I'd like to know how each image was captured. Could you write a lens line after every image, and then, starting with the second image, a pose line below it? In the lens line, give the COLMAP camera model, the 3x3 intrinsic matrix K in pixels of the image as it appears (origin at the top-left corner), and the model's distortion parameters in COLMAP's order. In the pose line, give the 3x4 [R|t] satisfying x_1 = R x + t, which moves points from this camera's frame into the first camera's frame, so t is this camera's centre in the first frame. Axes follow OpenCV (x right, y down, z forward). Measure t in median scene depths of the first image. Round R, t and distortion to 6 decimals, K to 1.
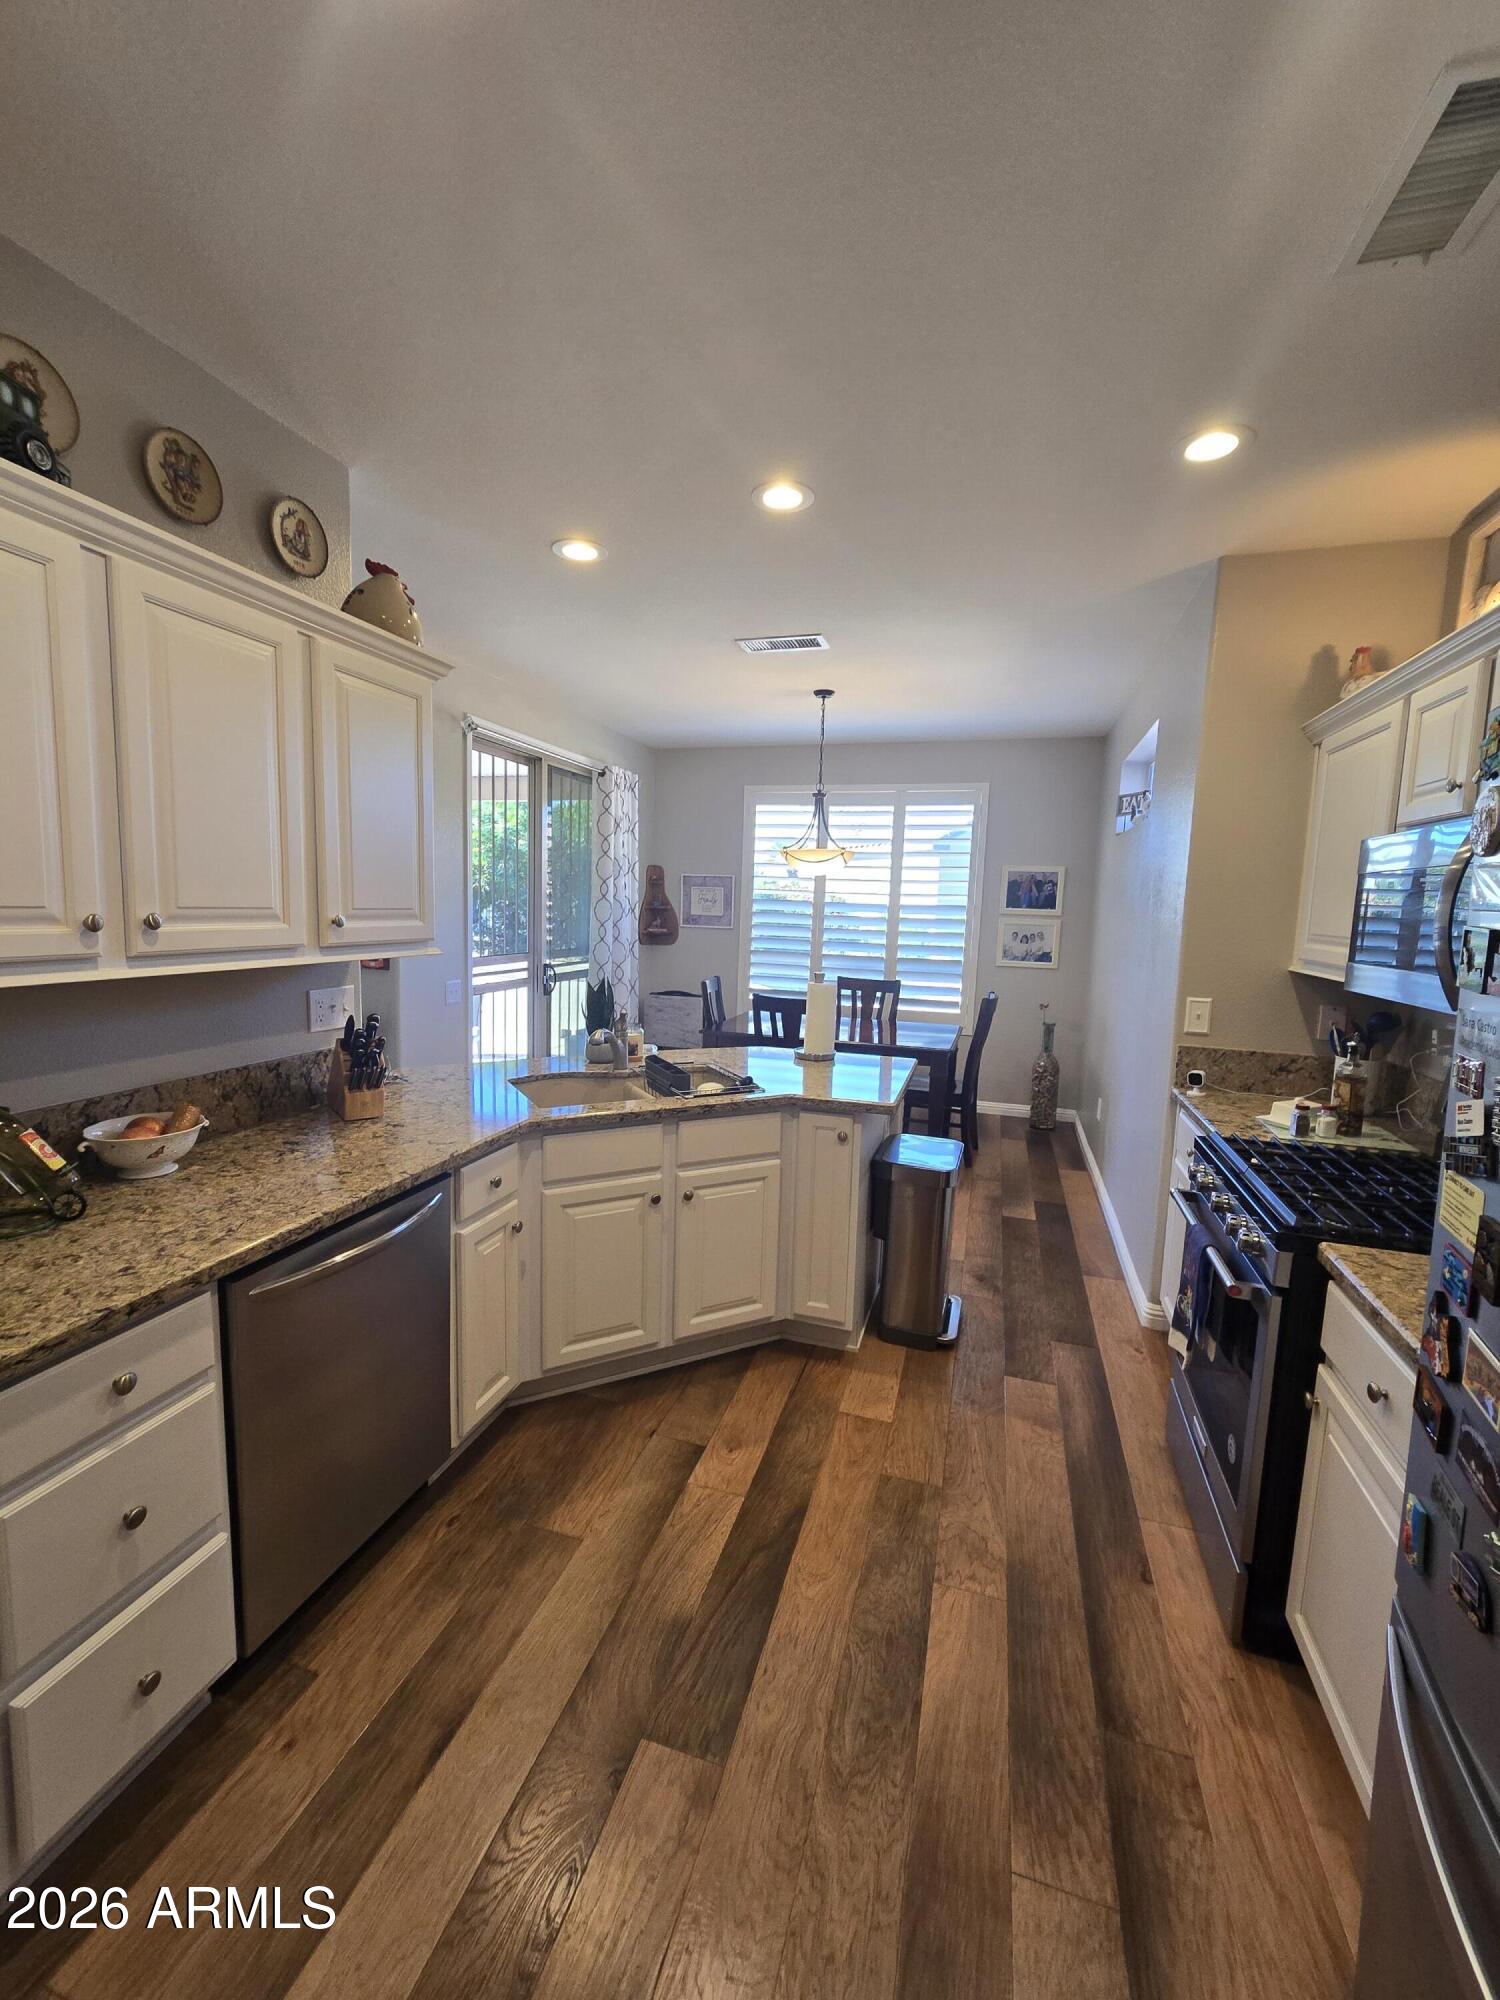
lens RADIAL K [[820.3, 0, 737.8], [0, 820.3, 998.7], [0, 0, 1]] dist [-0.003062, -0.000566]
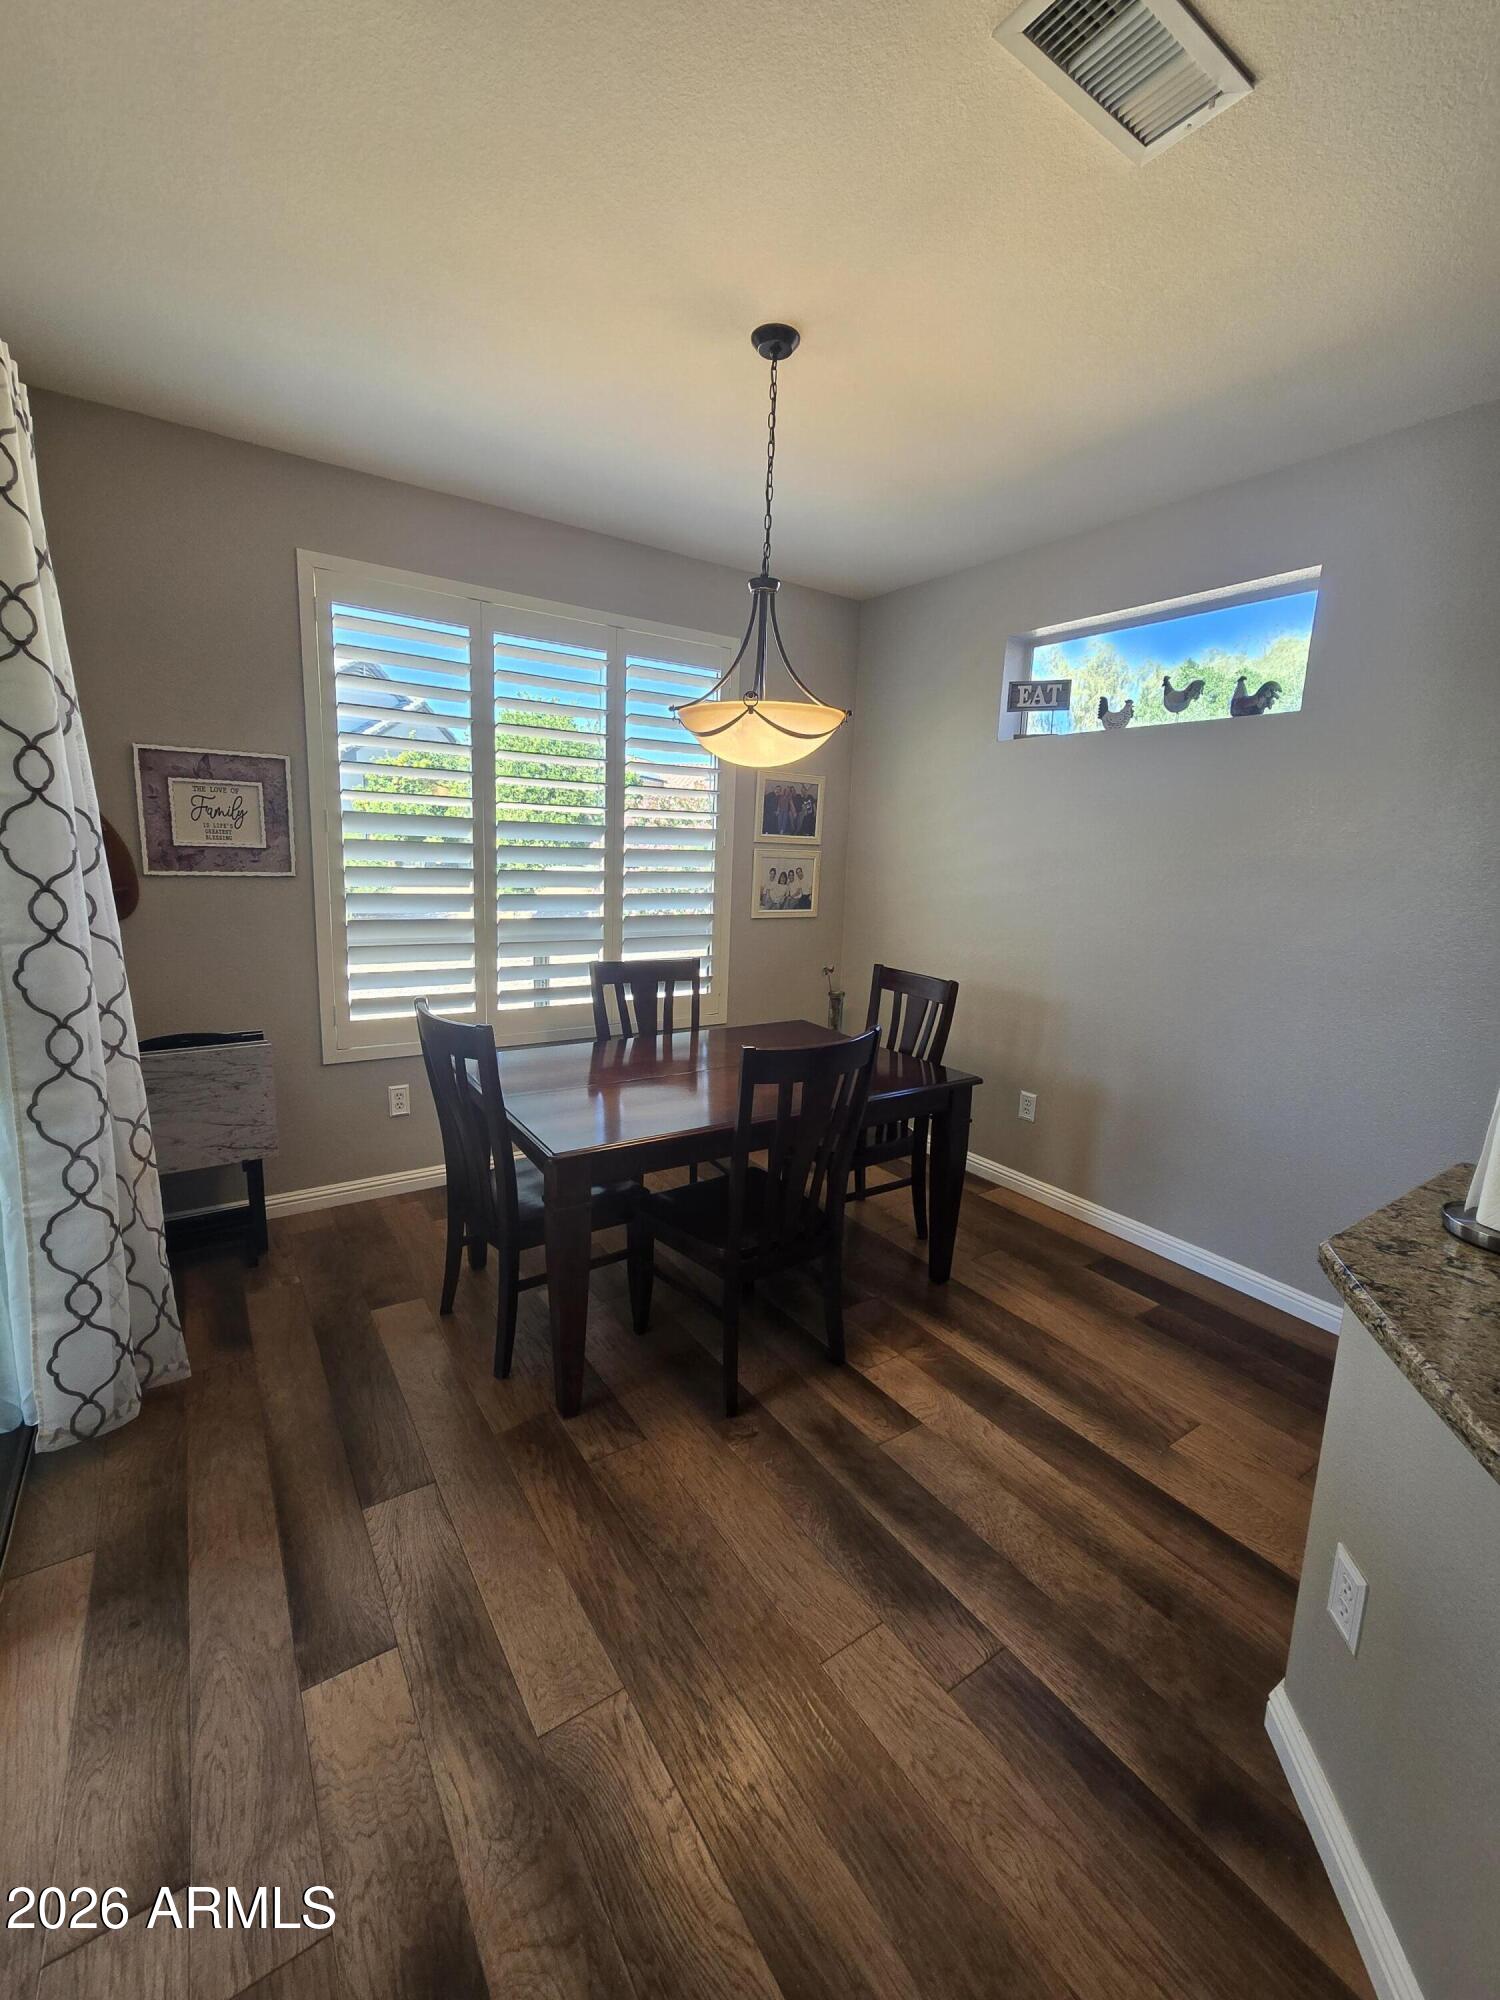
lens RADIAL K [[820.3, 0, 737.8], [0, 820.3, 998.7], [0, 0, 1]] dist [-0.003062, -0.000566]
pose [[0.629429, -0.151897, 0.762067, -0.230710], [0.074126, 0.987973, 0.135701, -0.068476], [-0.773514, -0.028925, 0.633118, 0.574439]]
